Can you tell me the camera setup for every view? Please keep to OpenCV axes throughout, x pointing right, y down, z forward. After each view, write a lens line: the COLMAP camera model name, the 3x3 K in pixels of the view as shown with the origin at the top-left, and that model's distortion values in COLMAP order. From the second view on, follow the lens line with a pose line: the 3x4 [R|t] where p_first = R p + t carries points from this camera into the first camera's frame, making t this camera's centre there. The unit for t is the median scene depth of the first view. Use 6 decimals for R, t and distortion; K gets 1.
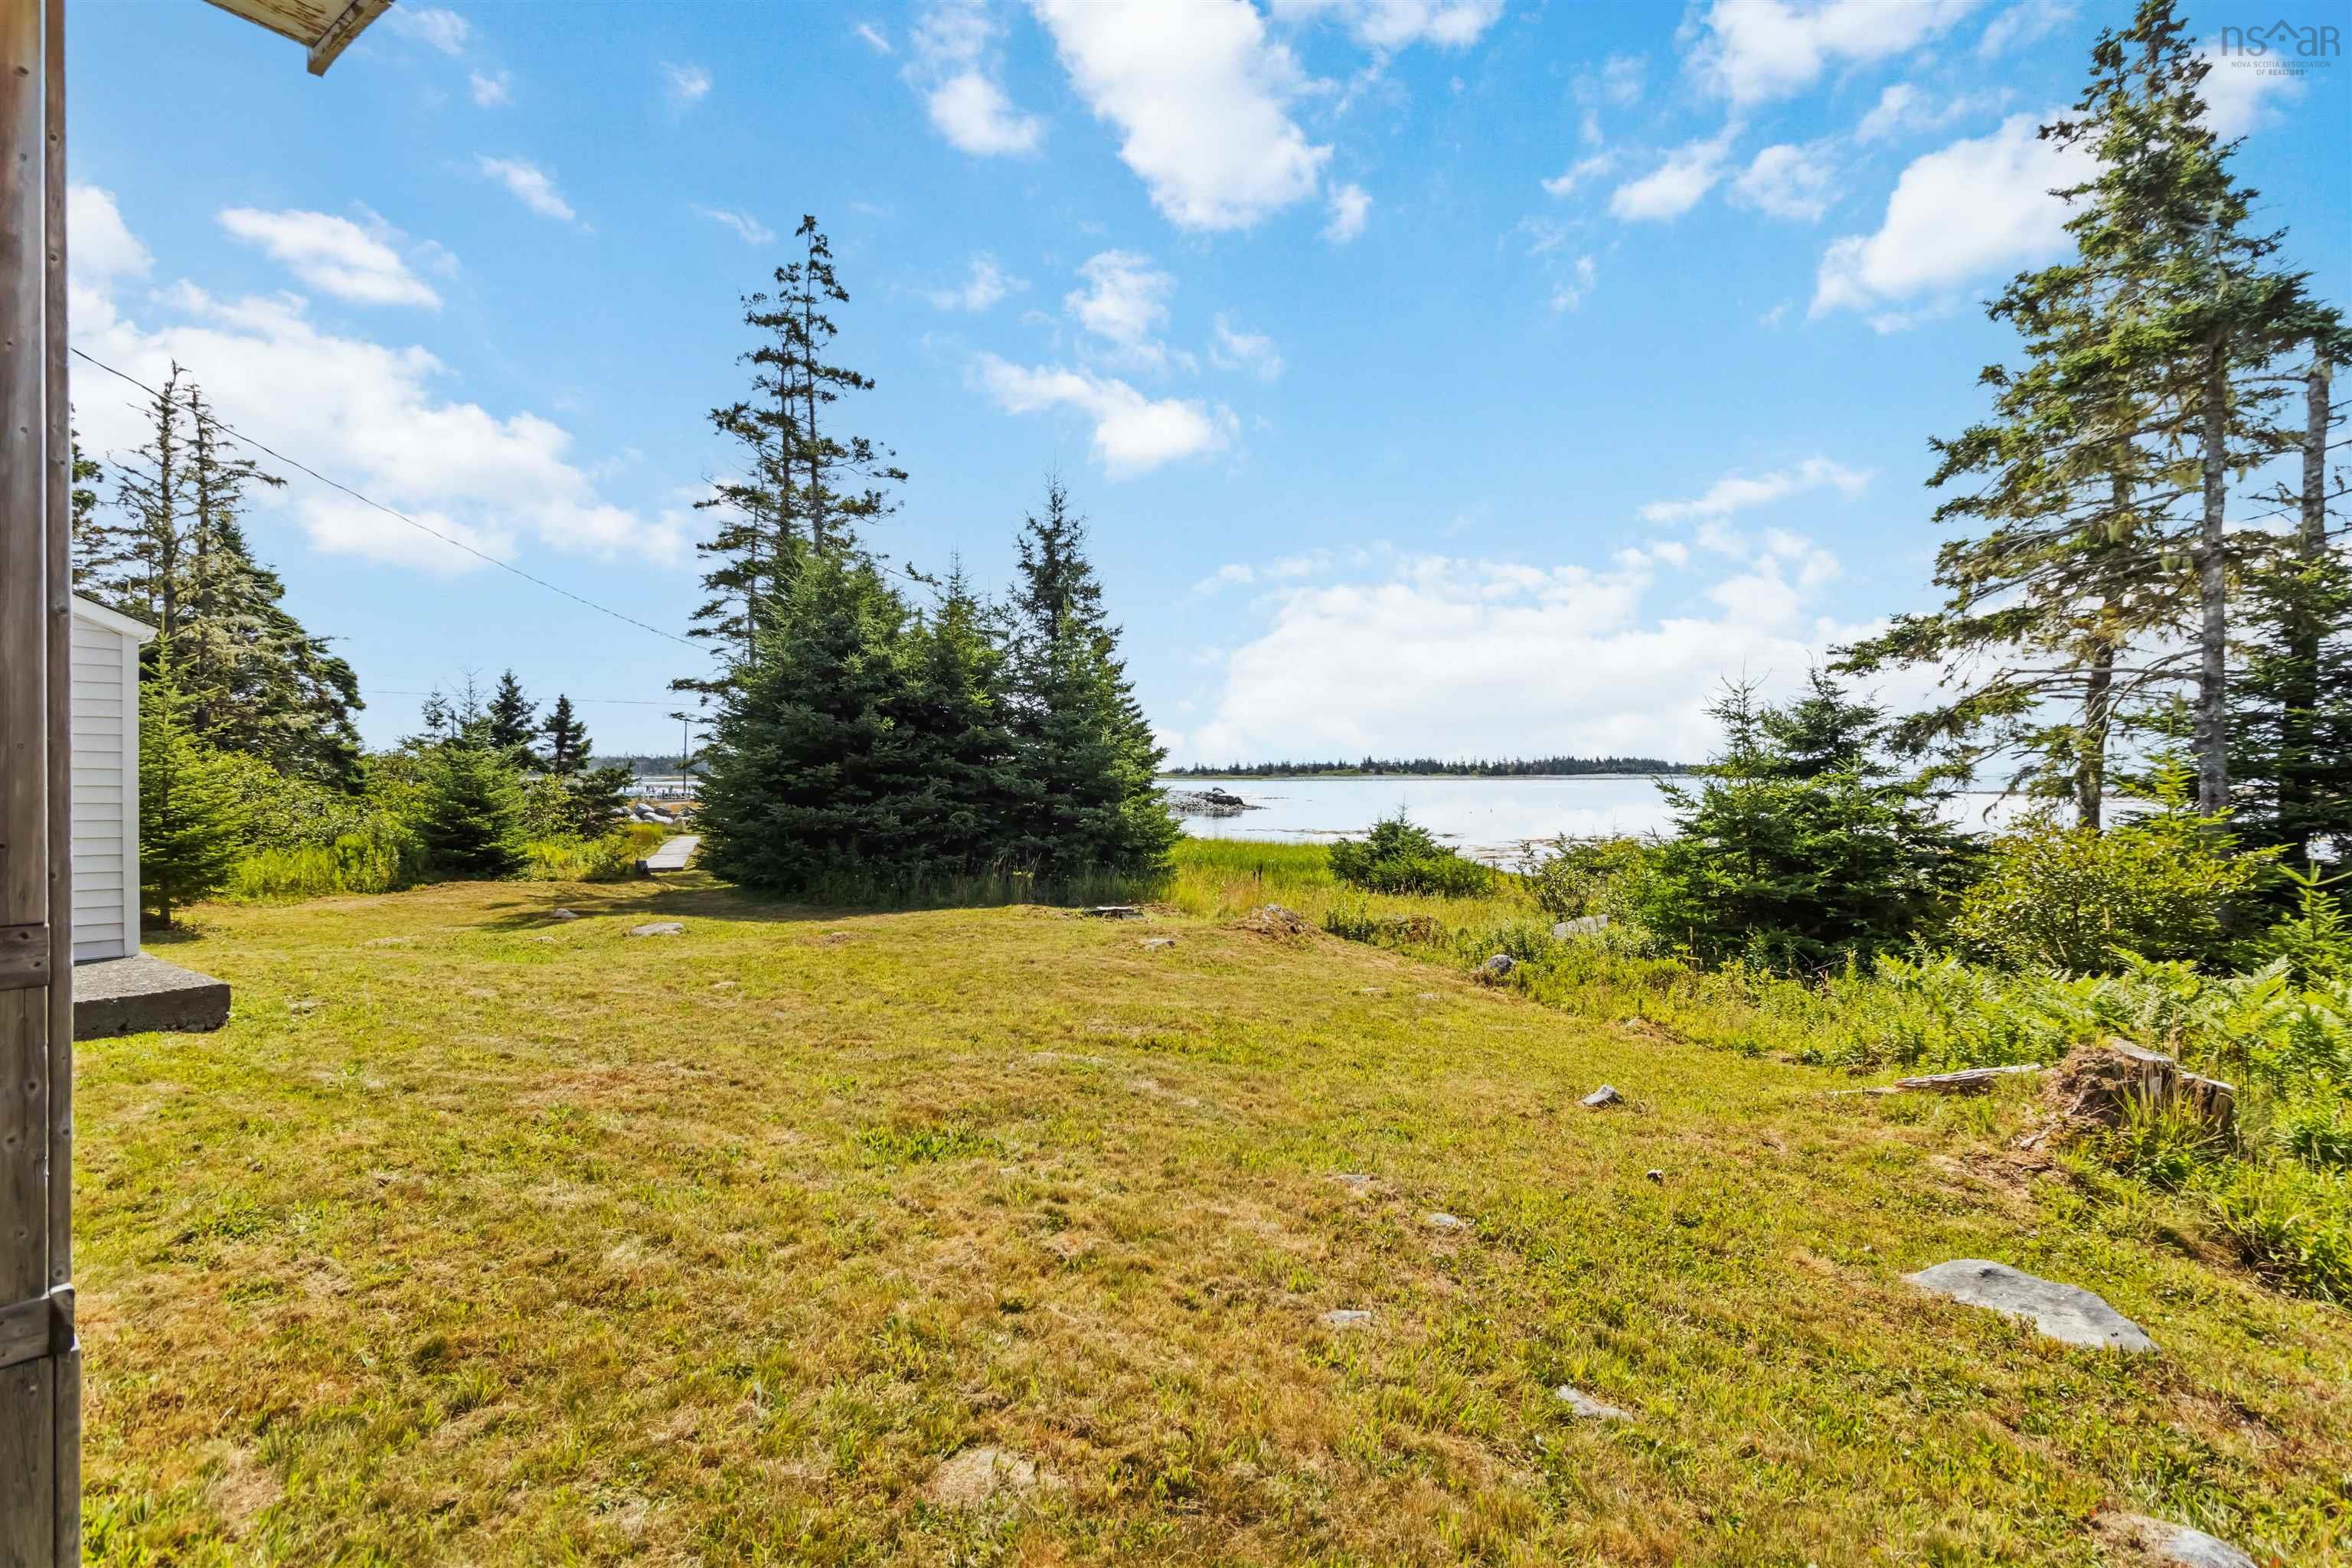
lens RADIAL K [[1122.6, 0, 1180.1], [0, 1122.6, 770.8], [0, 0, 1]] dist [0.002731, -0.000090]
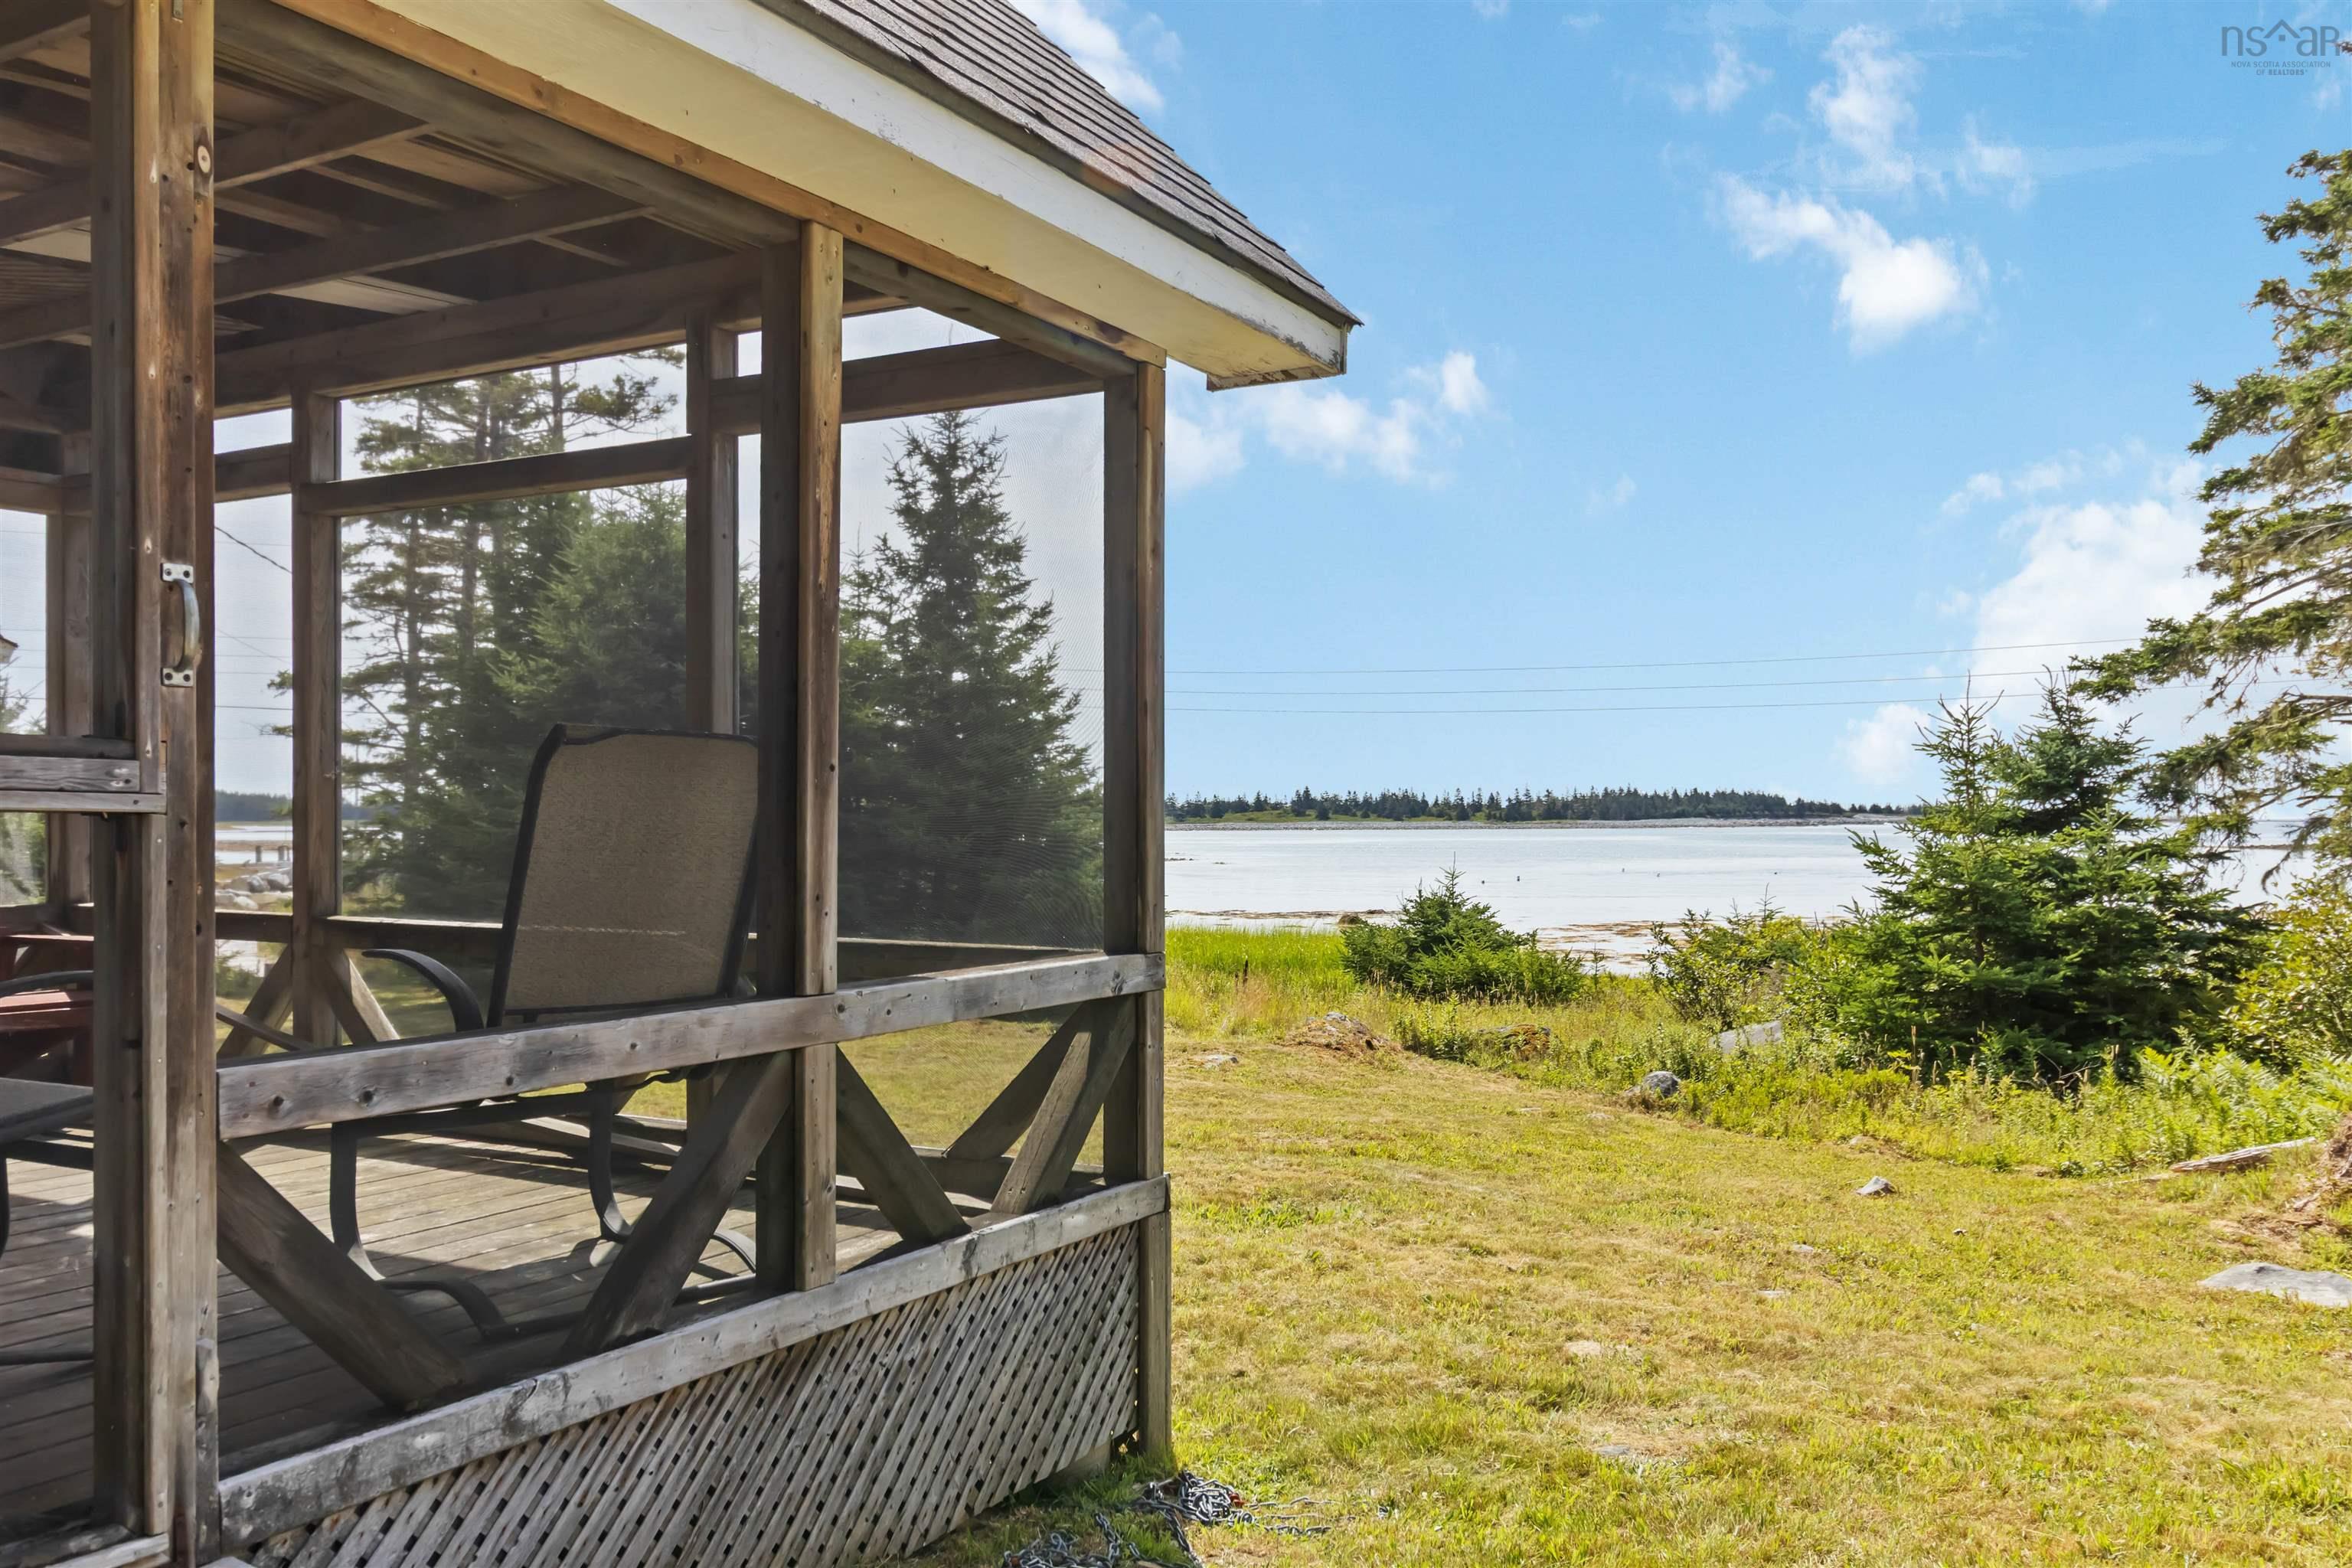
lens RADIAL K [[1924.7, 0, 1173.6], [0, 1924.7, 807.3], [0, 0, 1]] dist [0.001347, 0.004931]
pose [[0.994523, -0.000937, 0.104515, -0.163294], [0.001155, 0.999997, -0.002029, -0.009577], [-0.104513, 0.002138, 0.994521, -0.232092]]
